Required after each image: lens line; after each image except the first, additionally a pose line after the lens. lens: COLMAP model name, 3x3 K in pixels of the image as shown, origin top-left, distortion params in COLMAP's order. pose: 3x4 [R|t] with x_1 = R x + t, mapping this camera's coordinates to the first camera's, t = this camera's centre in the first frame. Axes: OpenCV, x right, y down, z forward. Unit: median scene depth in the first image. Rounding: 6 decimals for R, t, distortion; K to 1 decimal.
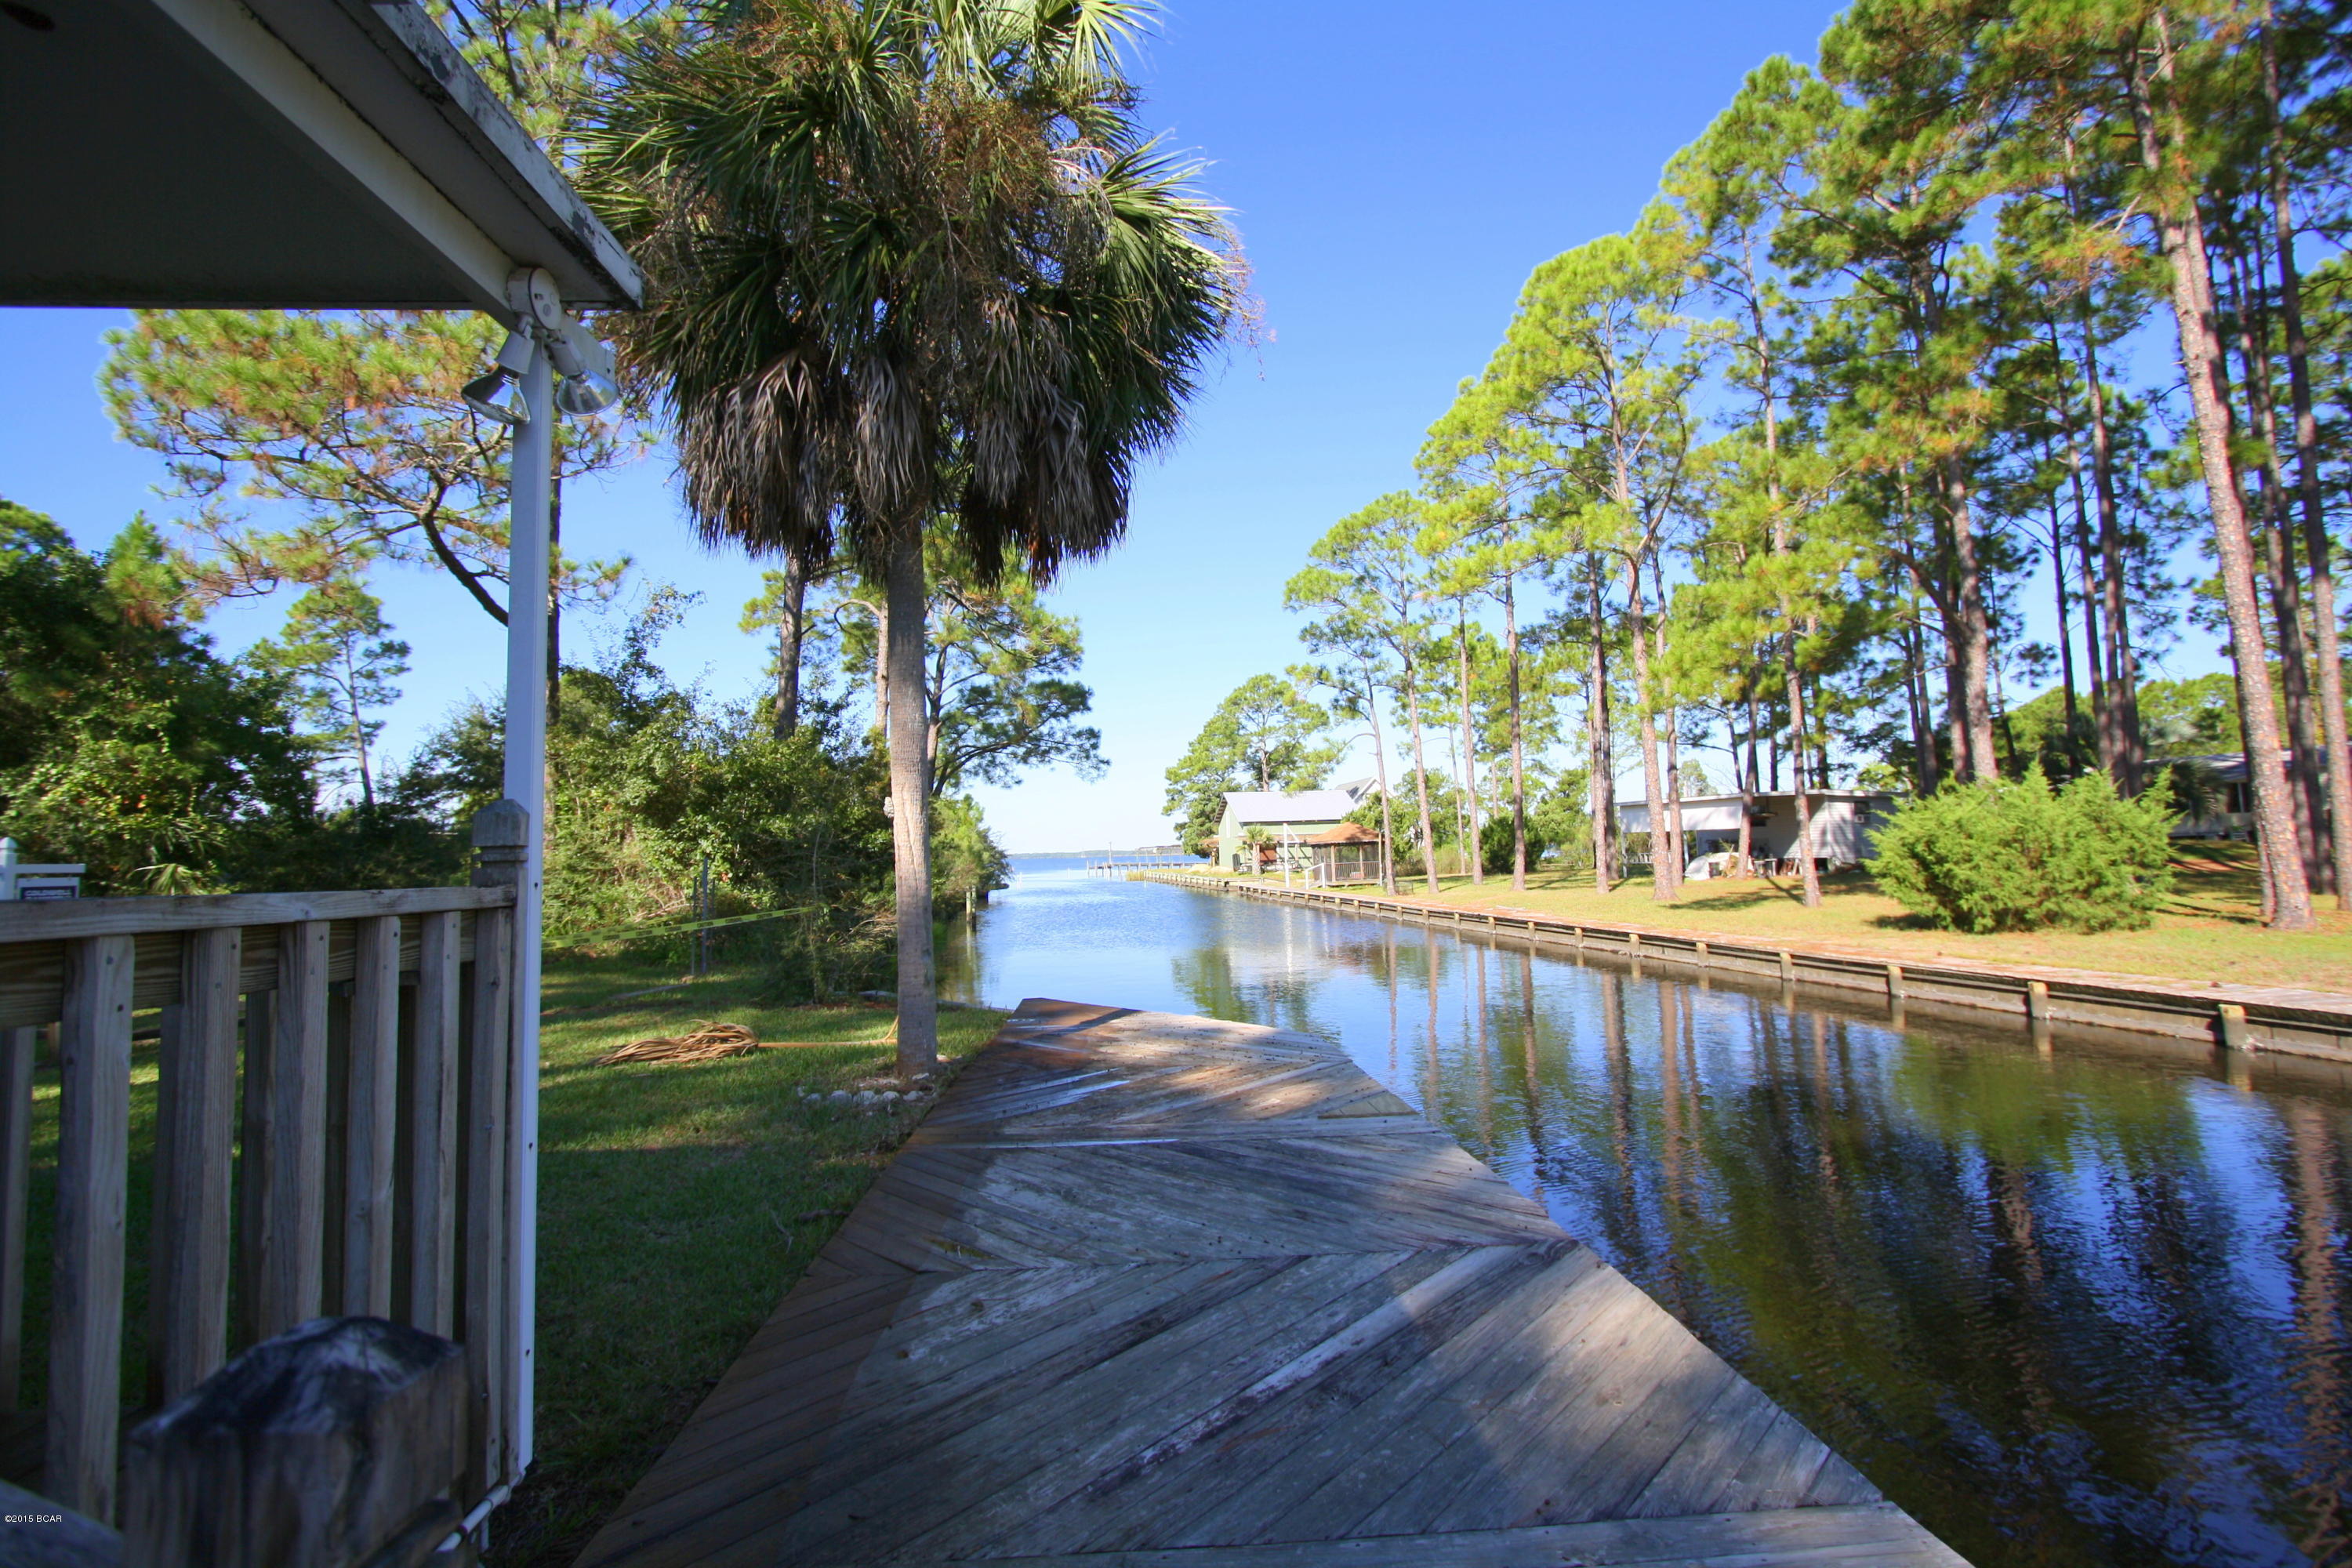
lens RADIAL K [[1101.8, 0, 1187.6], [0, 1101.8, 768.9], [0, 0, 1]] dist [-0.018436, 0.001825]
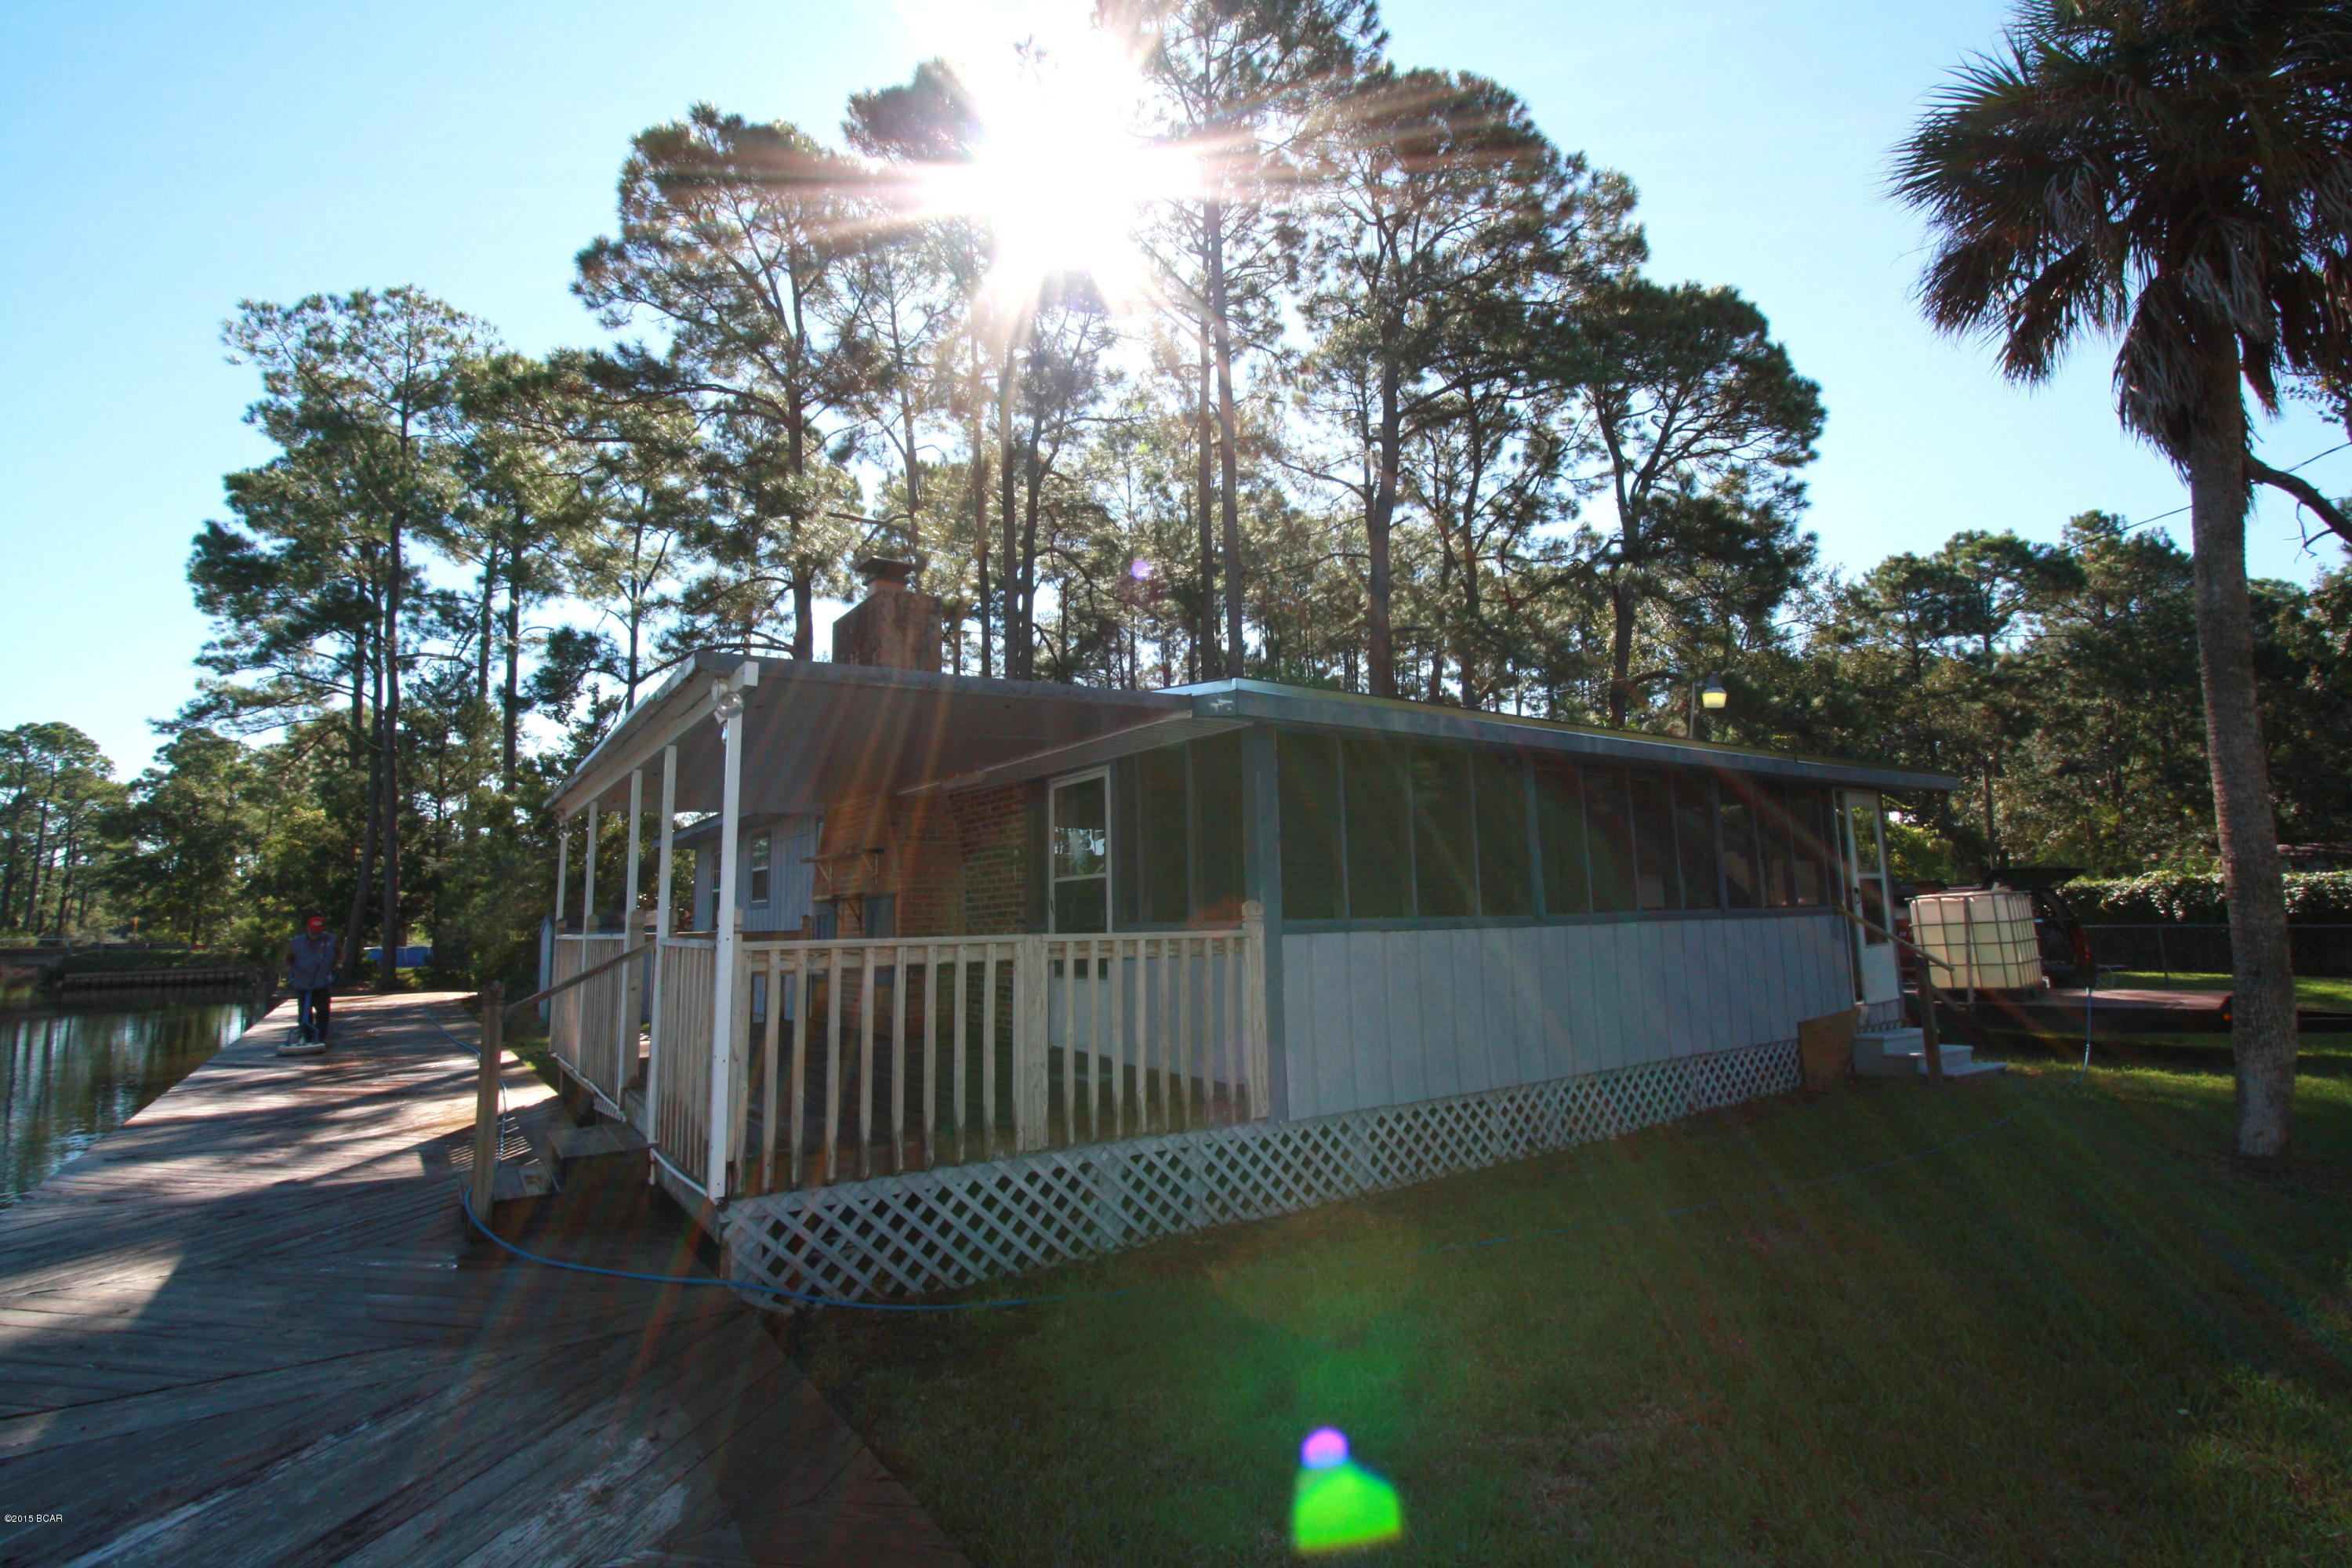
lens RADIAL K [[1101.8, 0, 1176.7], [0, 1101.8, 779.3], [0, 0, 1]] dist [-0.018436, 0.001825]
pose [[-0.852017, -0.025374, -0.522899, -0.010285], [0.082991, 0.979648, -0.182763, 0.013413], [0.516894, -0.199113, -0.832571, 0.170698]]
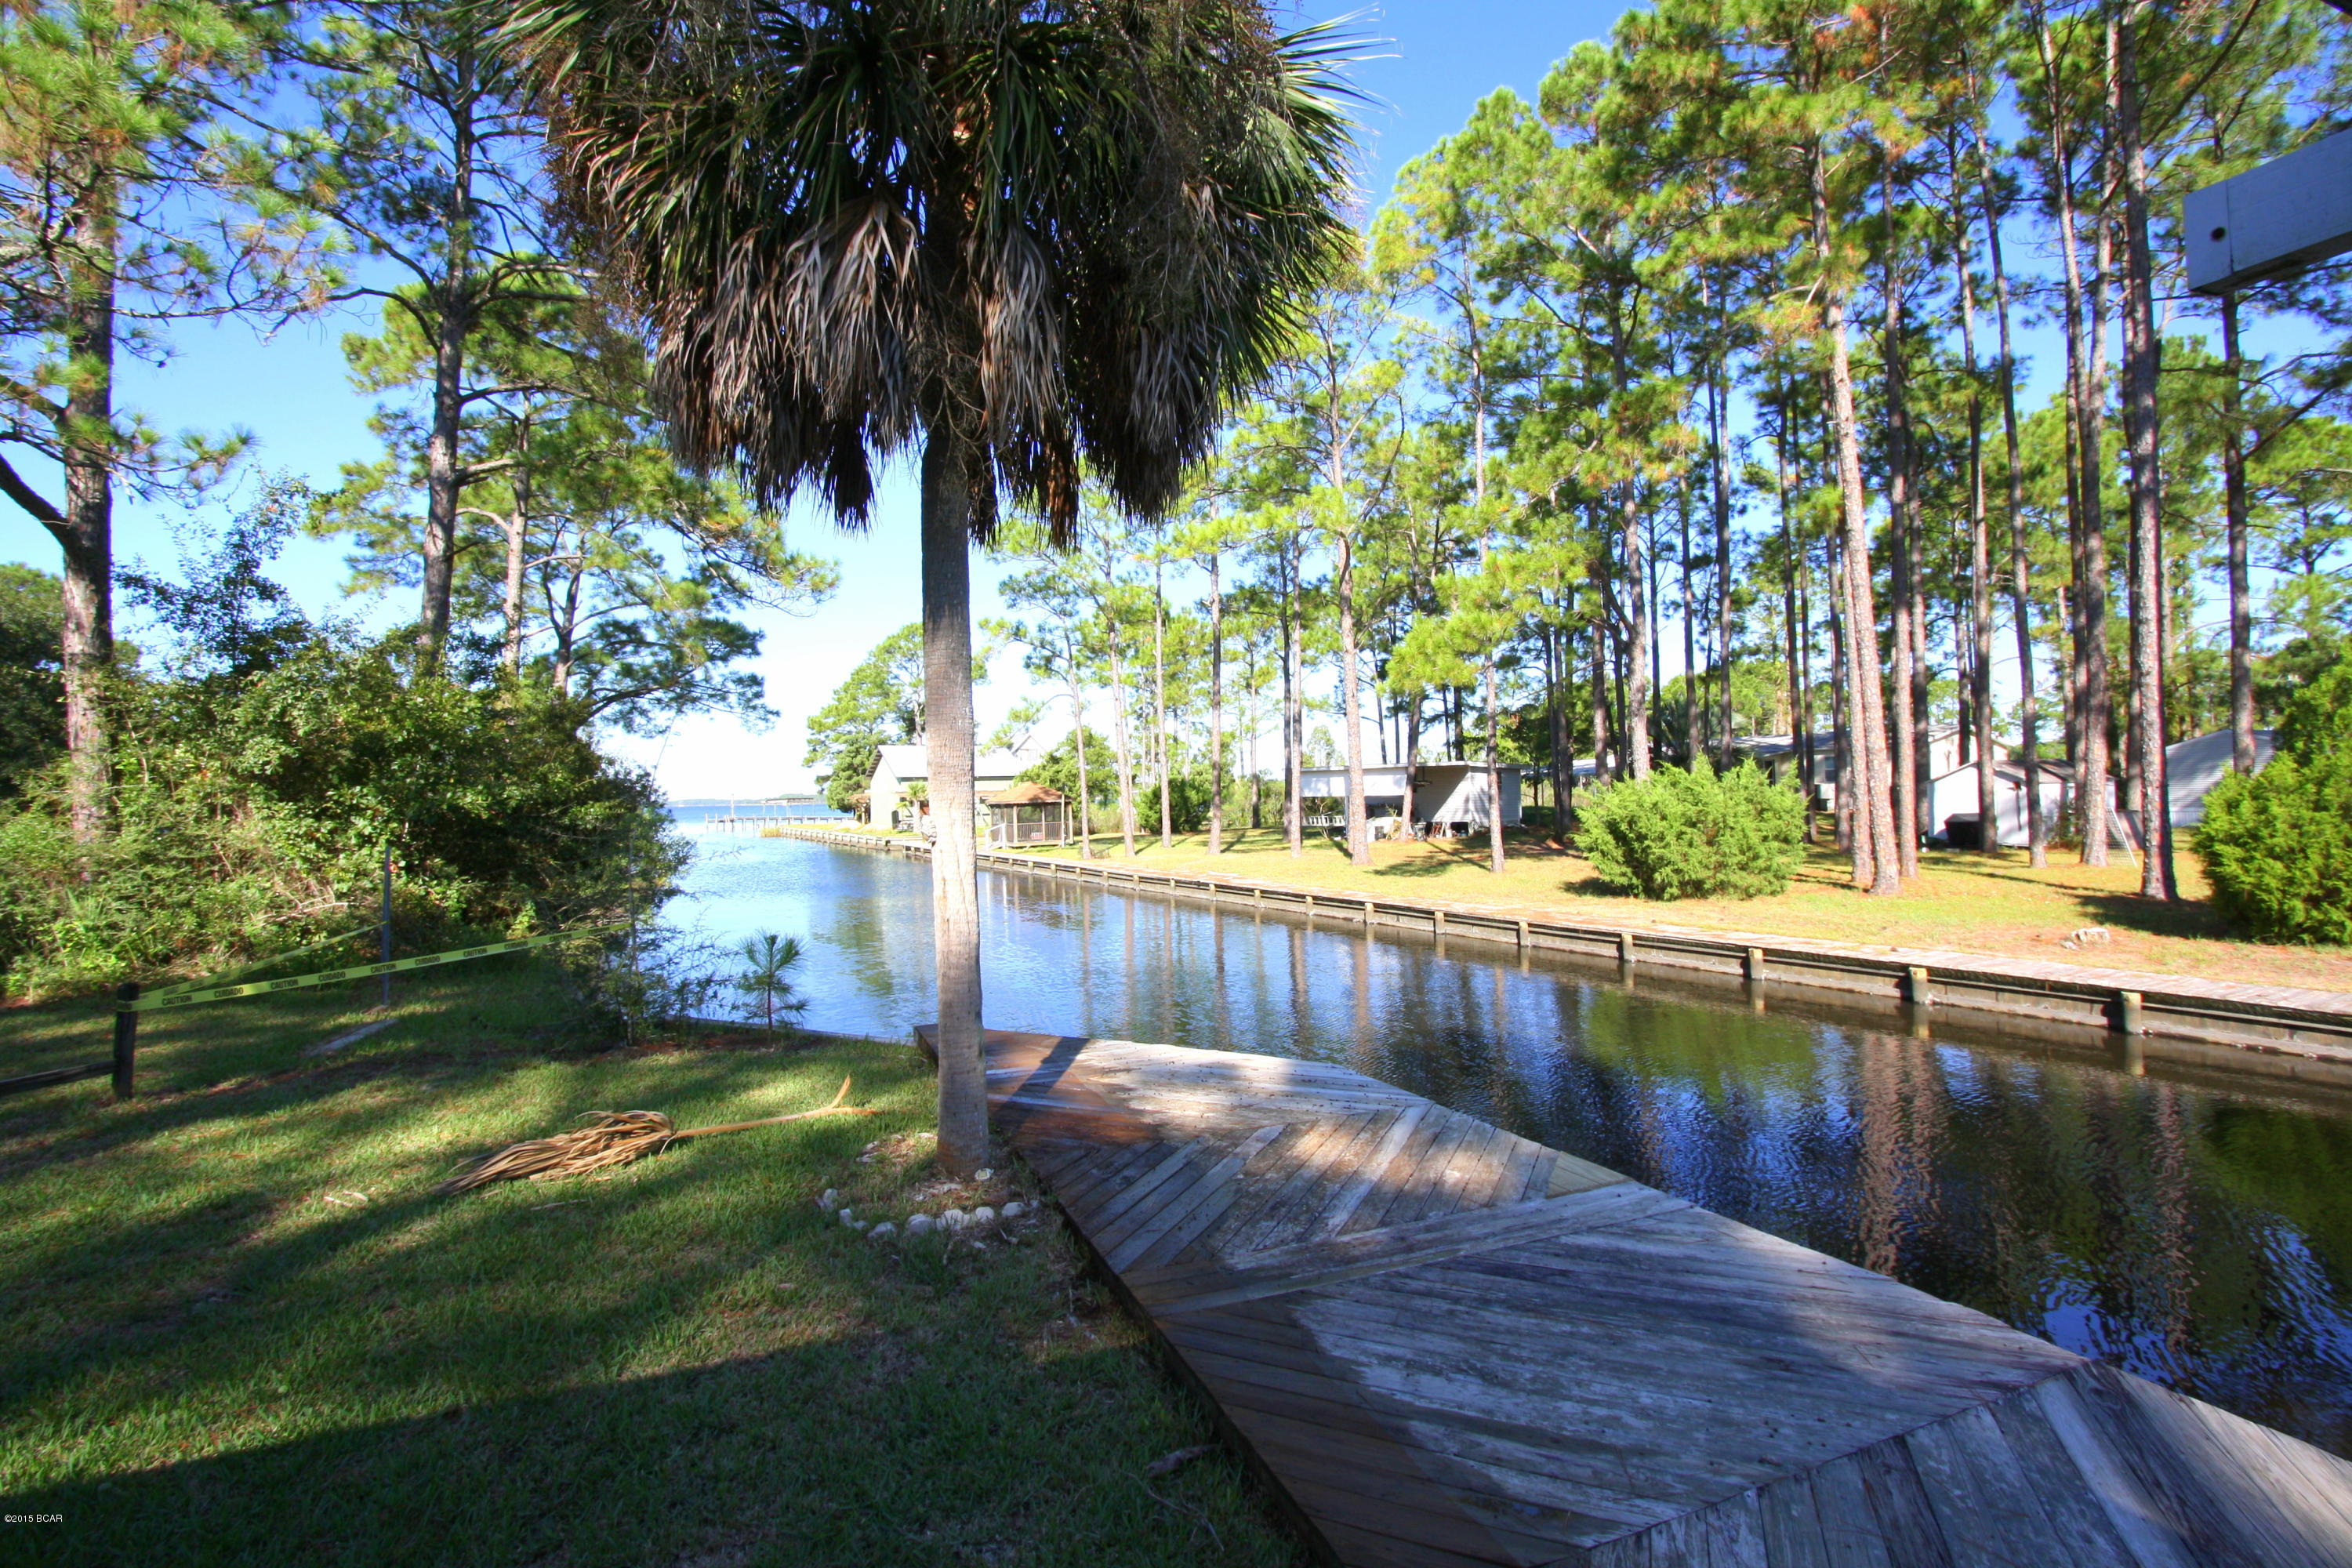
lens RADIAL K [[1101.8, 0, 1193.1], [0, 1101.8, 760.6], [0, 0, 1]] dist [-0.018436, 0.001825]
pose [[0.941448, 0.020045, 0.336562, -0.065762], [-0.032325, 0.998999, 0.030922, -0.007716], [-0.335605, -0.039991, 0.941154, 0.040135]]
